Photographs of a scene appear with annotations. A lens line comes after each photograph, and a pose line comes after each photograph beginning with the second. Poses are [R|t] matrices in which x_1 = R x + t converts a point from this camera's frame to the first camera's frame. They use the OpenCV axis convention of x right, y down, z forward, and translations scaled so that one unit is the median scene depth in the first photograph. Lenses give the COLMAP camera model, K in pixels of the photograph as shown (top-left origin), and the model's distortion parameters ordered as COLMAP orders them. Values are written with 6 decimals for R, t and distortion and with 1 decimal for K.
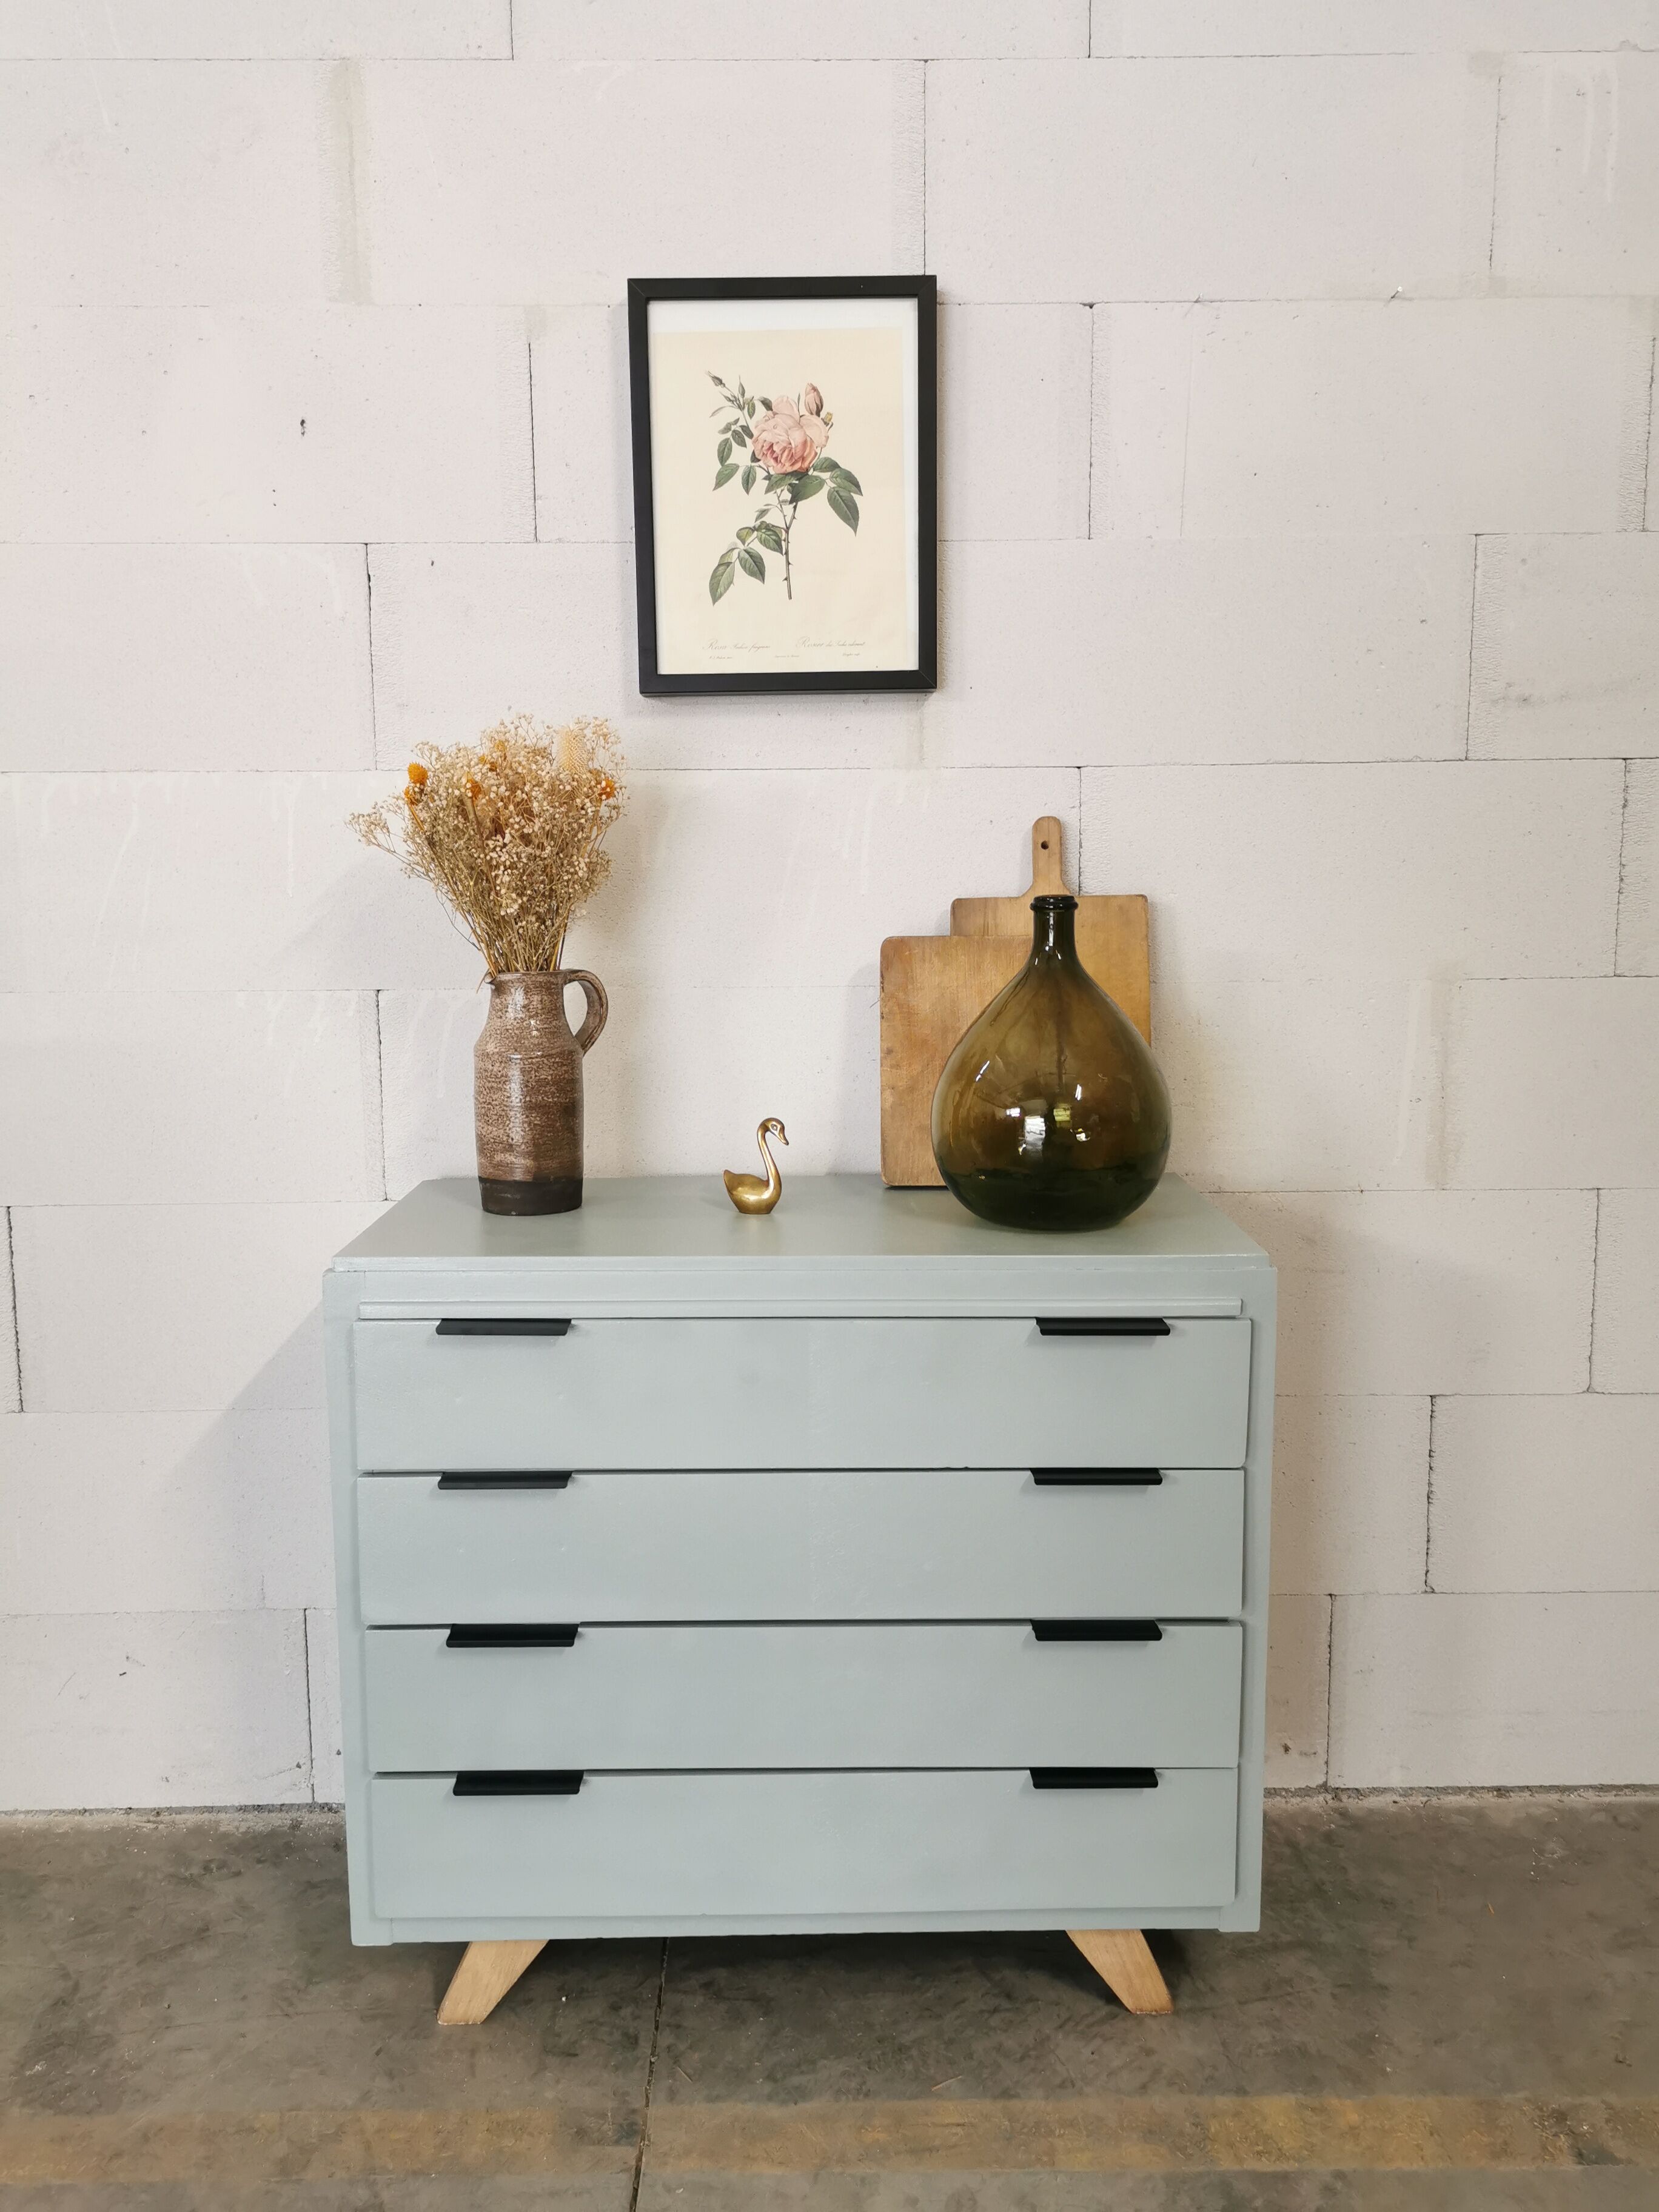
lens RADIAL K [[1706.9, 0, 820.7], [0, 1706.9, 1096.4], [0, 0, 1]] dist [0.041335, -0.035669]
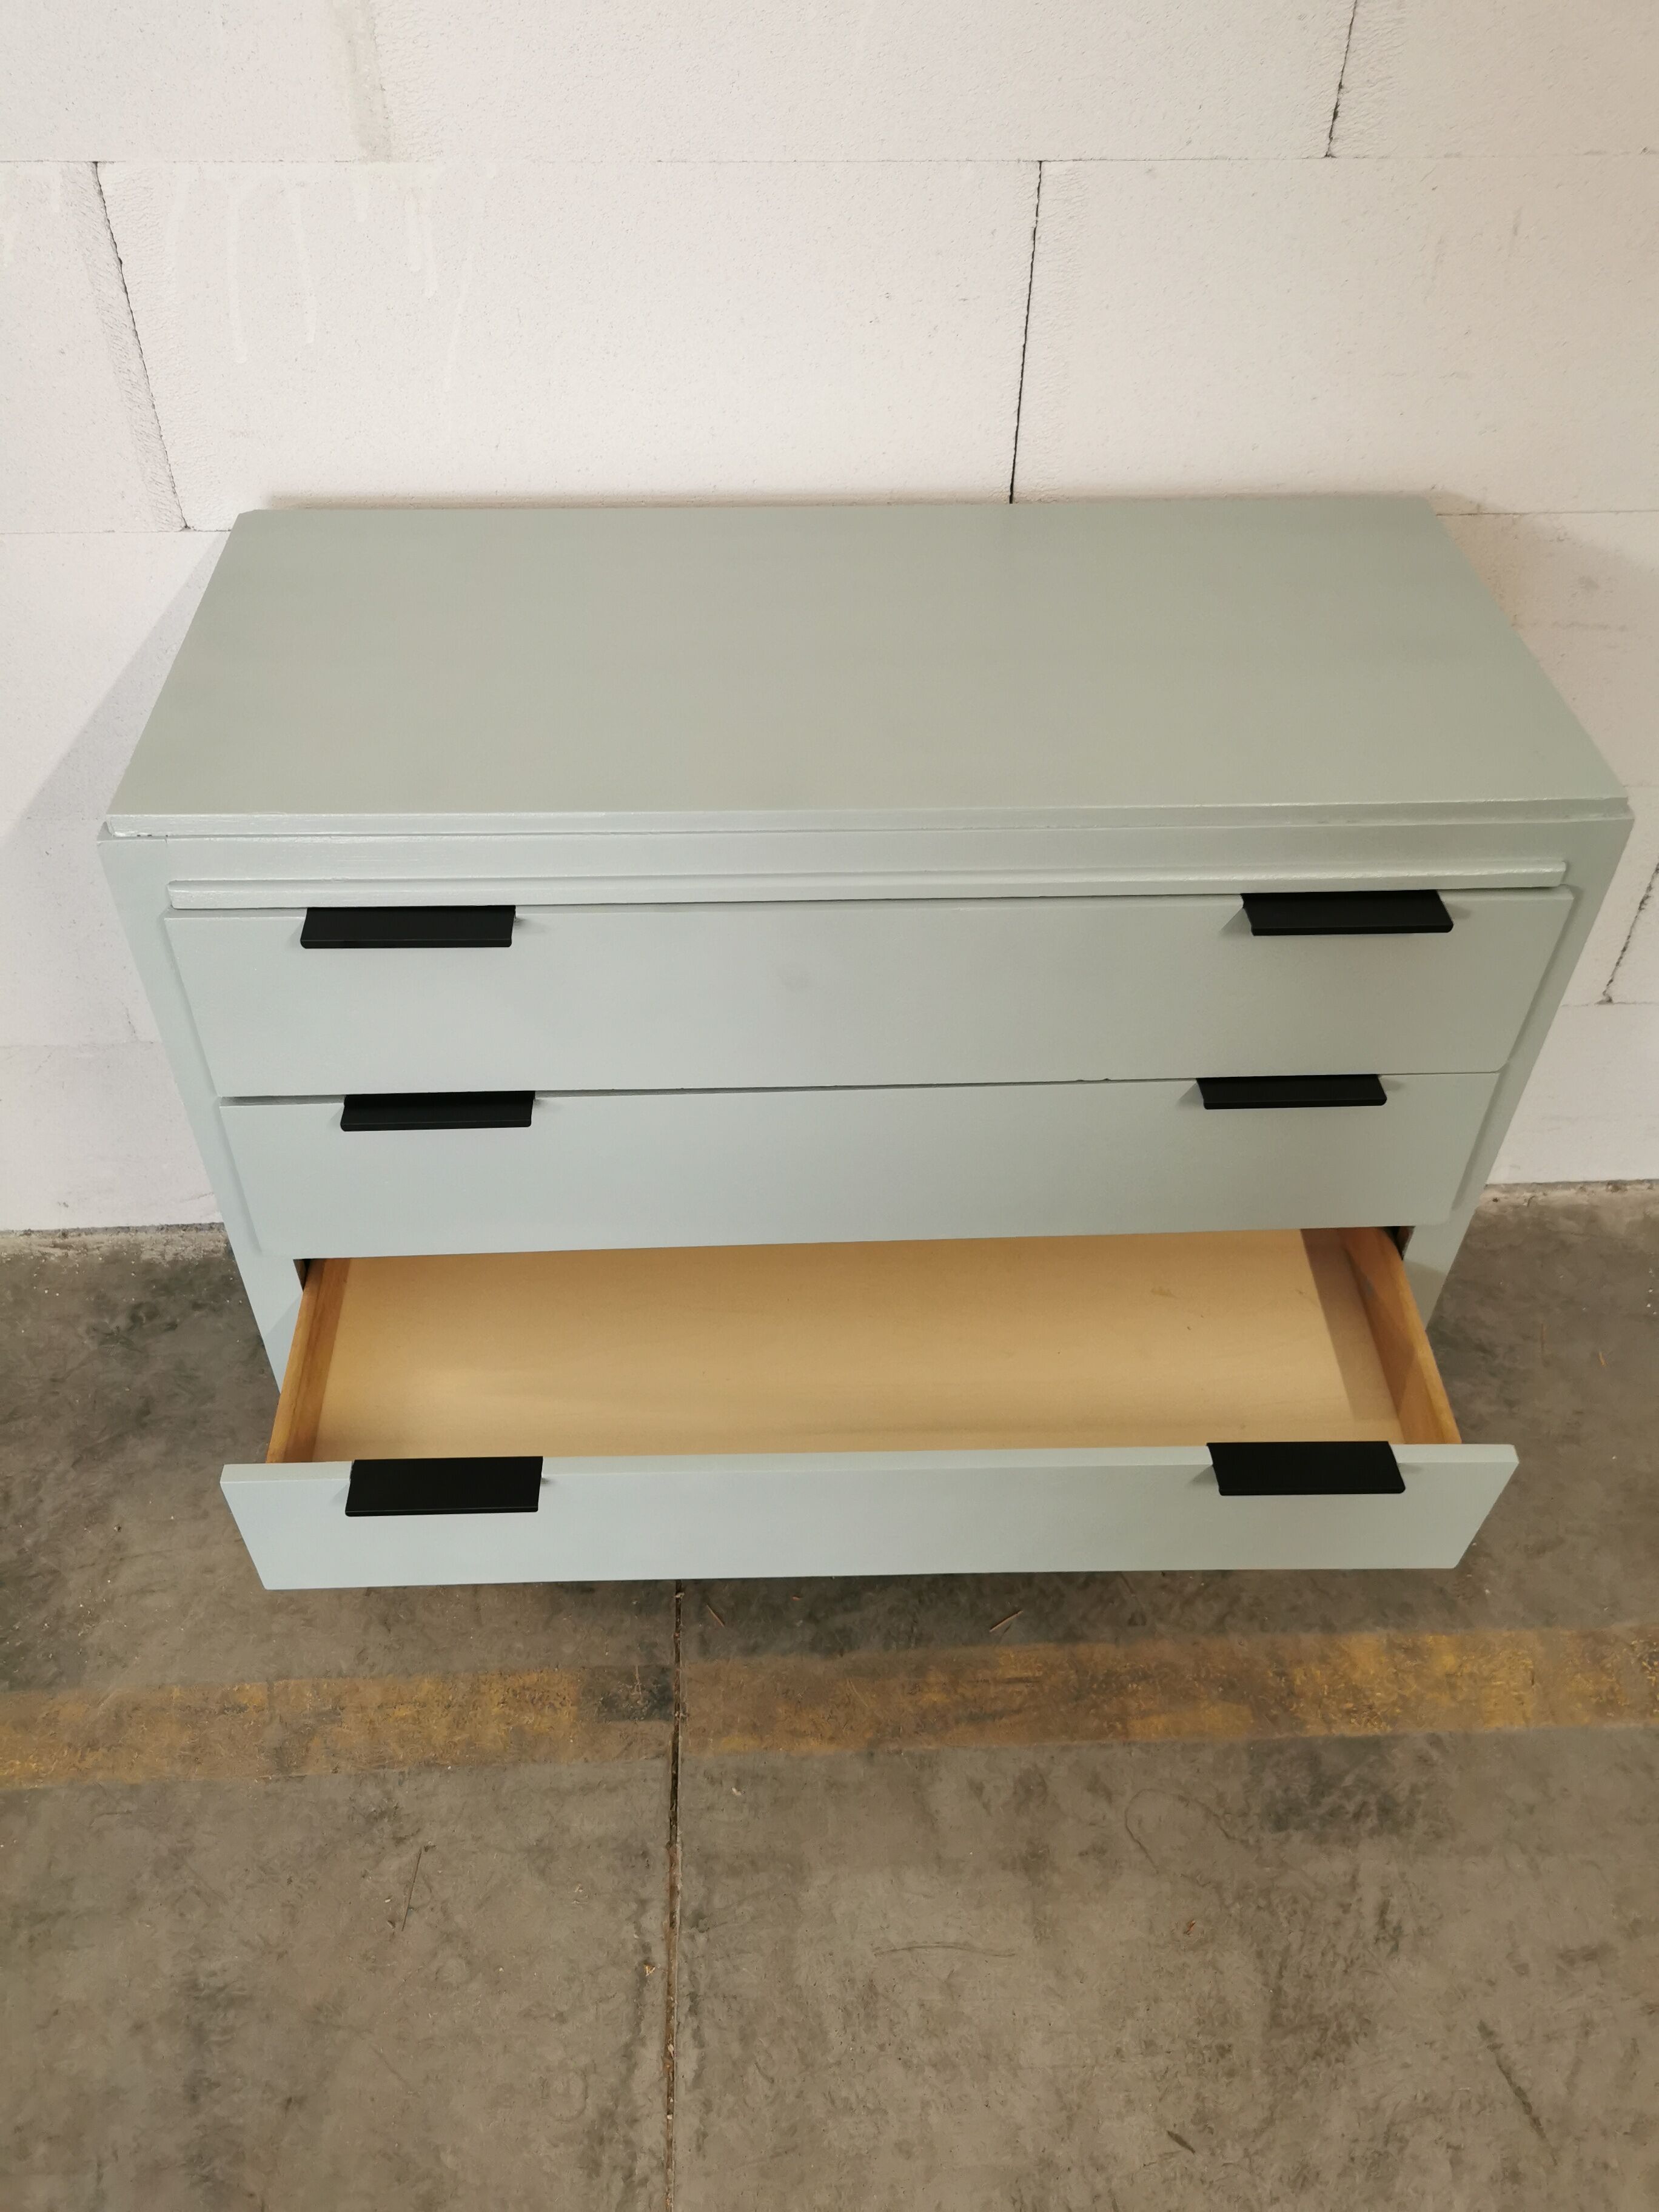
lens RADIAL K [[1706.9, 0, 818.5], [0, 1706.9, 1103.3], [0, 0, 1]] dist [0.041335, -0.035669]
pose [[0.999152, -0.012324, 0.039275, -0.054371], [-0.012706, 0.815191, 0.579053, -0.161979], [-0.039153, -0.579061, 0.814343, 0.402832]]
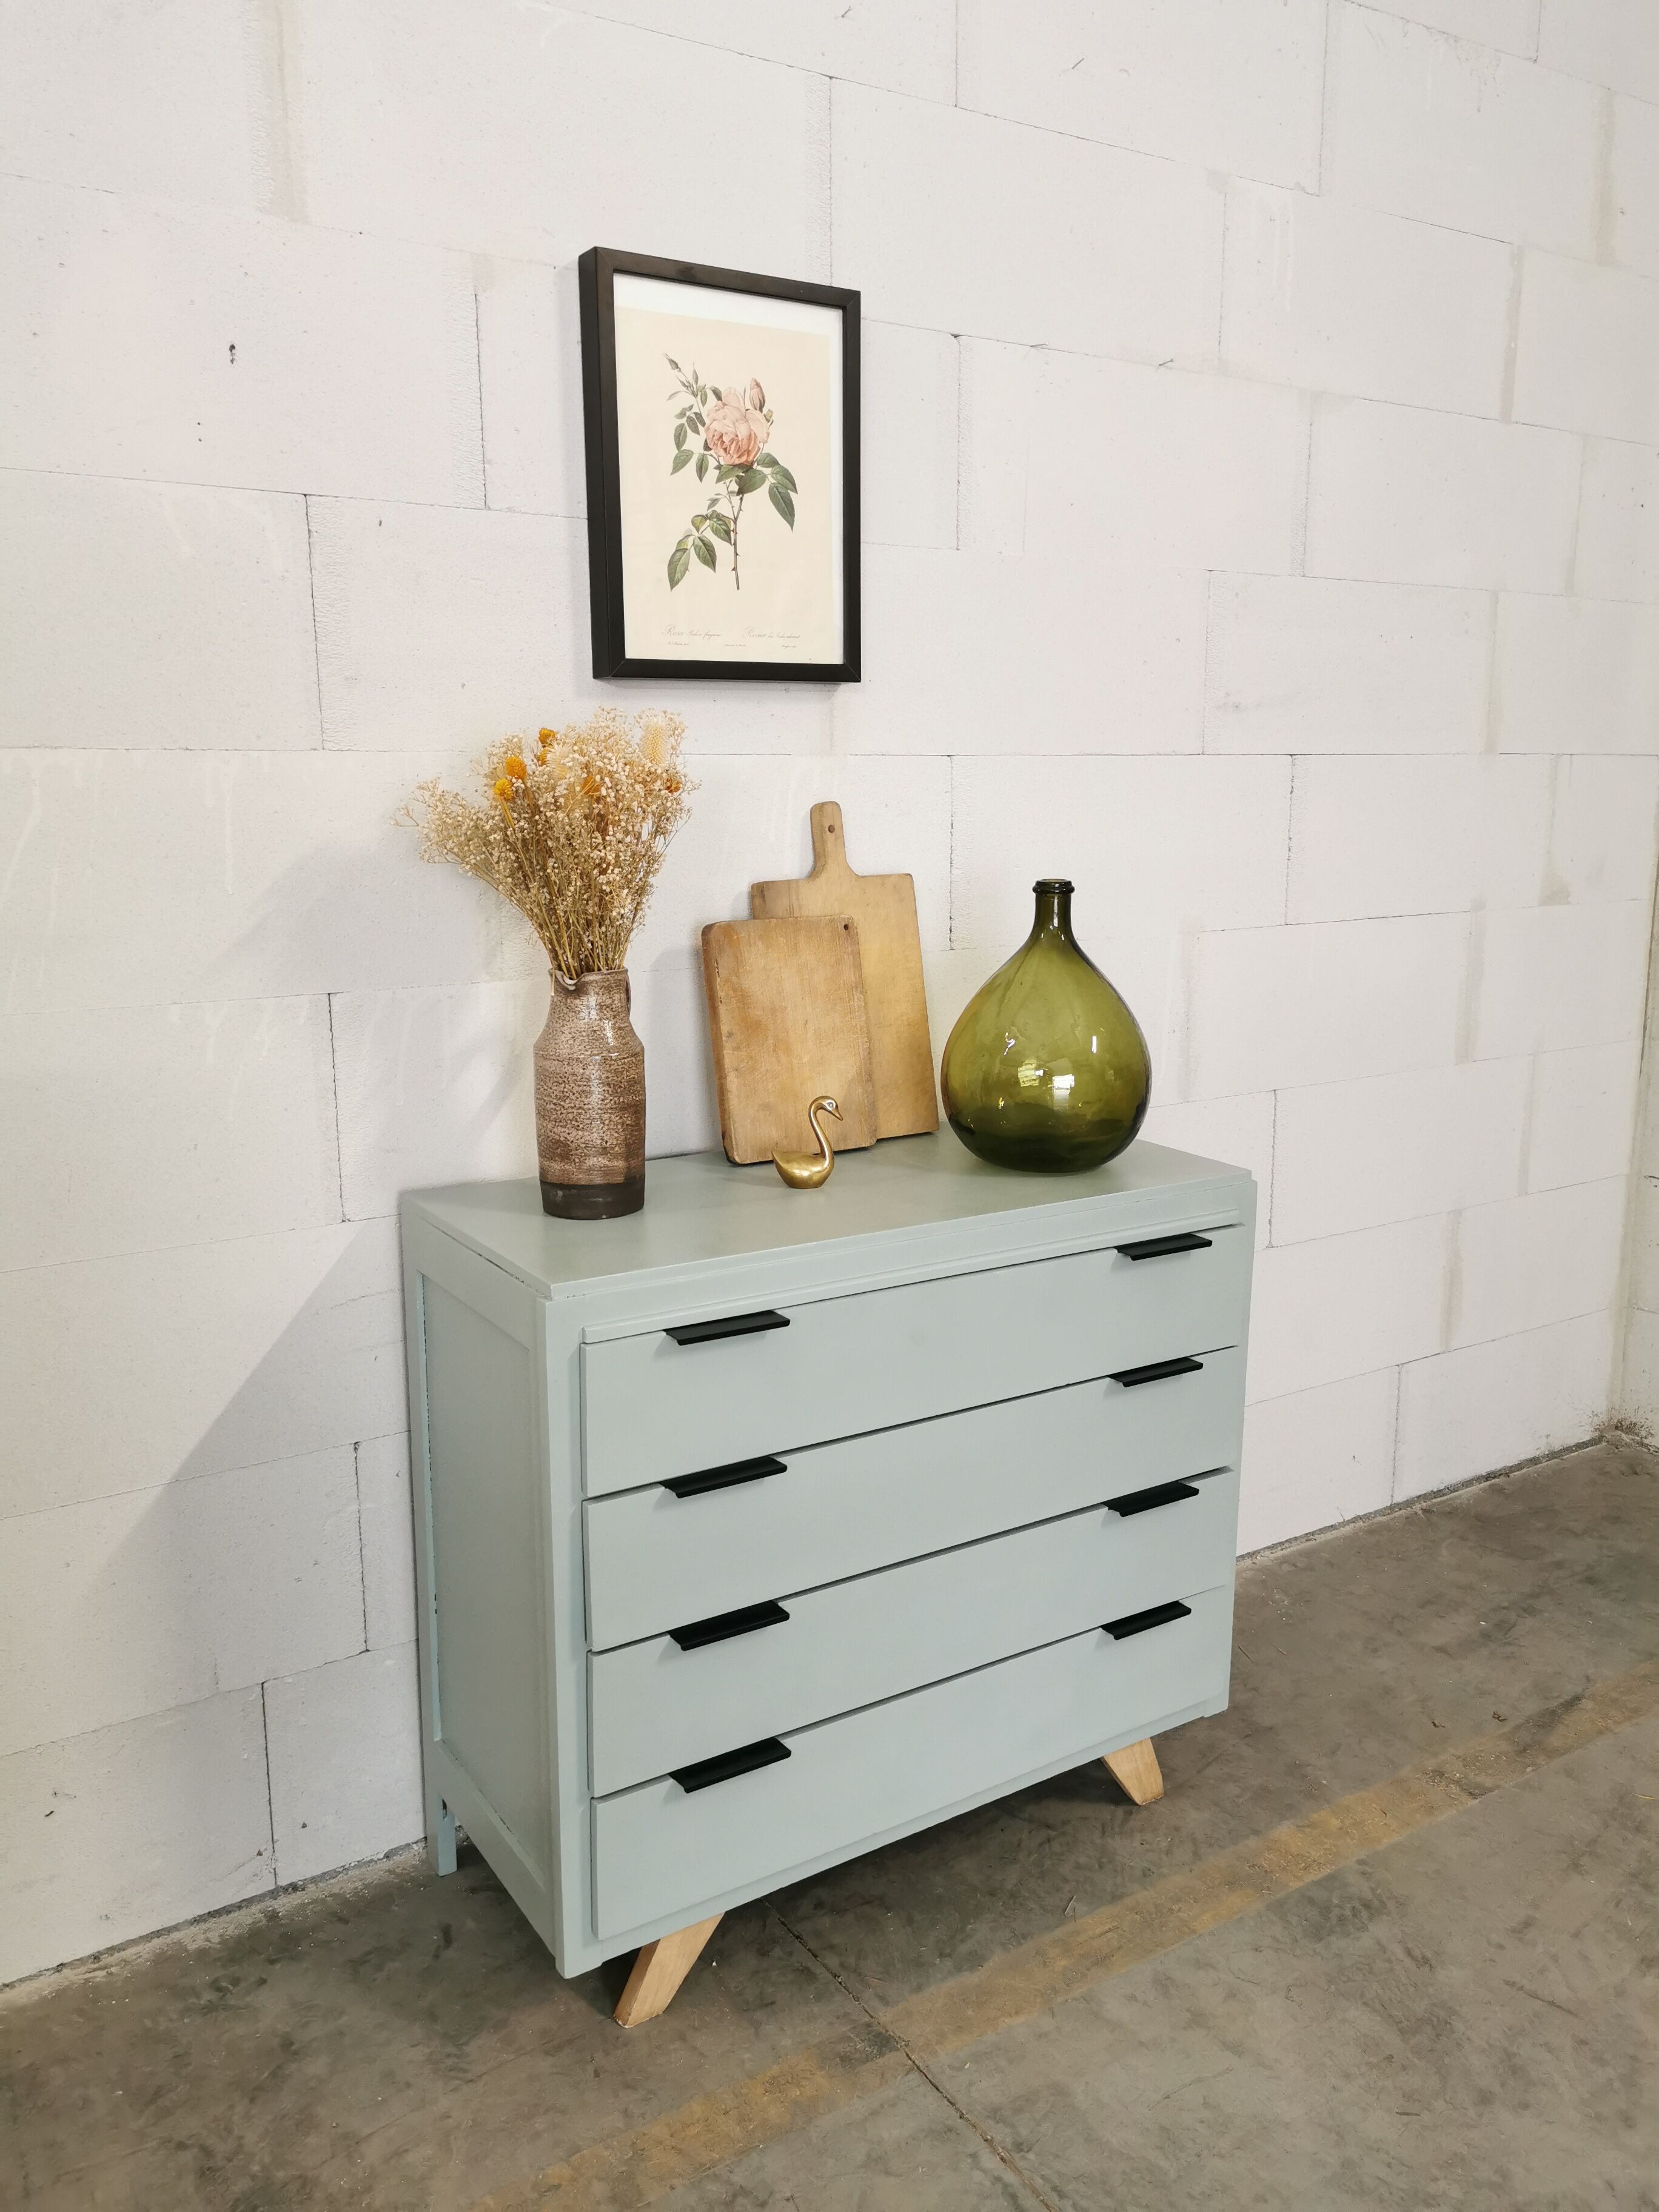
lens RADIAL K [[1706.9, 0, 817.9], [0, 1706.9, 1097.2], [0, 0, 1]] dist [0.041335, -0.035669]
pose [[0.850594, -0.092010, 0.517710, -0.590107], [0.065562, 0.995446, 0.069196, -0.061080], [-0.521719, -0.024916, 0.852753, 0.102353]]
